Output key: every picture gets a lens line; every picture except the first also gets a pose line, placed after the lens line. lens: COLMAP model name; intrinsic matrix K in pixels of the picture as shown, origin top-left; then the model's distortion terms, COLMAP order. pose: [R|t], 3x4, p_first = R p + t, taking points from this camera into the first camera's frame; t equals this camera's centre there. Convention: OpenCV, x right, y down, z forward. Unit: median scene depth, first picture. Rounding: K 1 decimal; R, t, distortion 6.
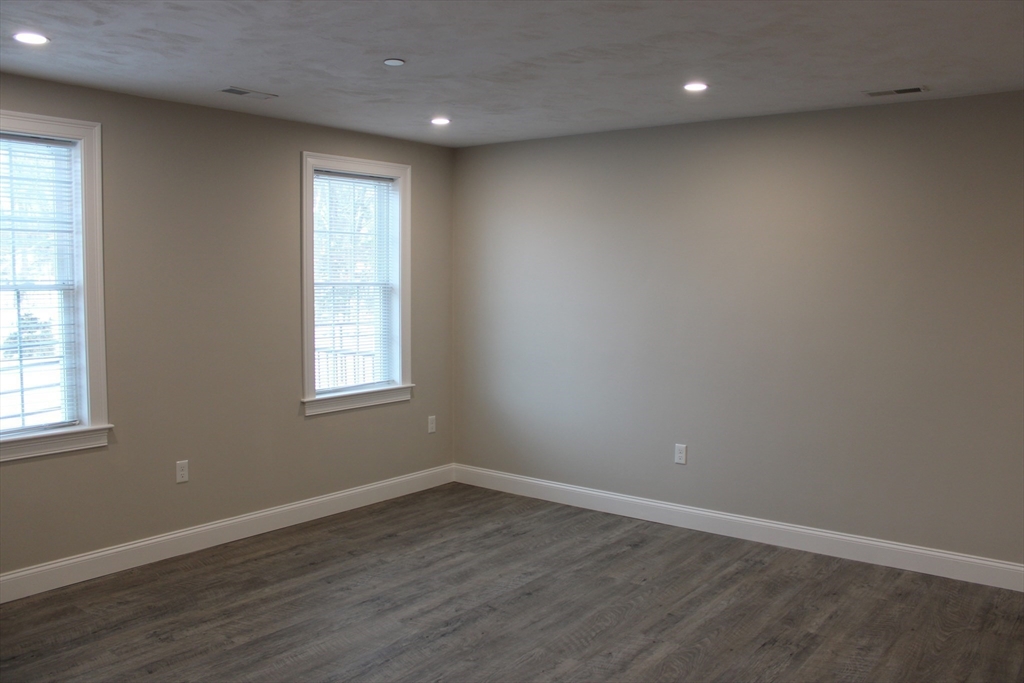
lens RADIAL K [[805.5, 0, 510.8], [0, 805.5, 407.9], [0, 0, 1]] dist [-0.168589, 0.112759]
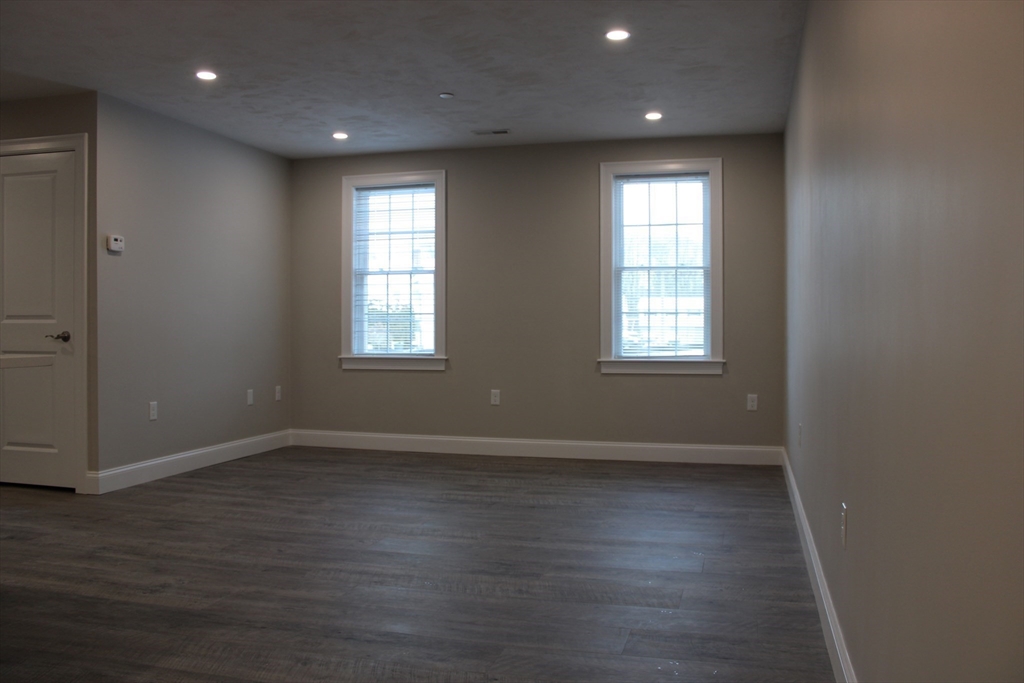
lens RADIAL K [[846.1, 0, 526.5], [0, 846.1, 339.1], [0, 0, 1]] dist [-0.176600, 0.153986]
pose [[0.409651, 0.010899, -0.912177, 0.925204], [-0.137131, 0.989302, -0.049764, 0.040870], [0.901876, 0.145474, 0.406763, 0.372659]]
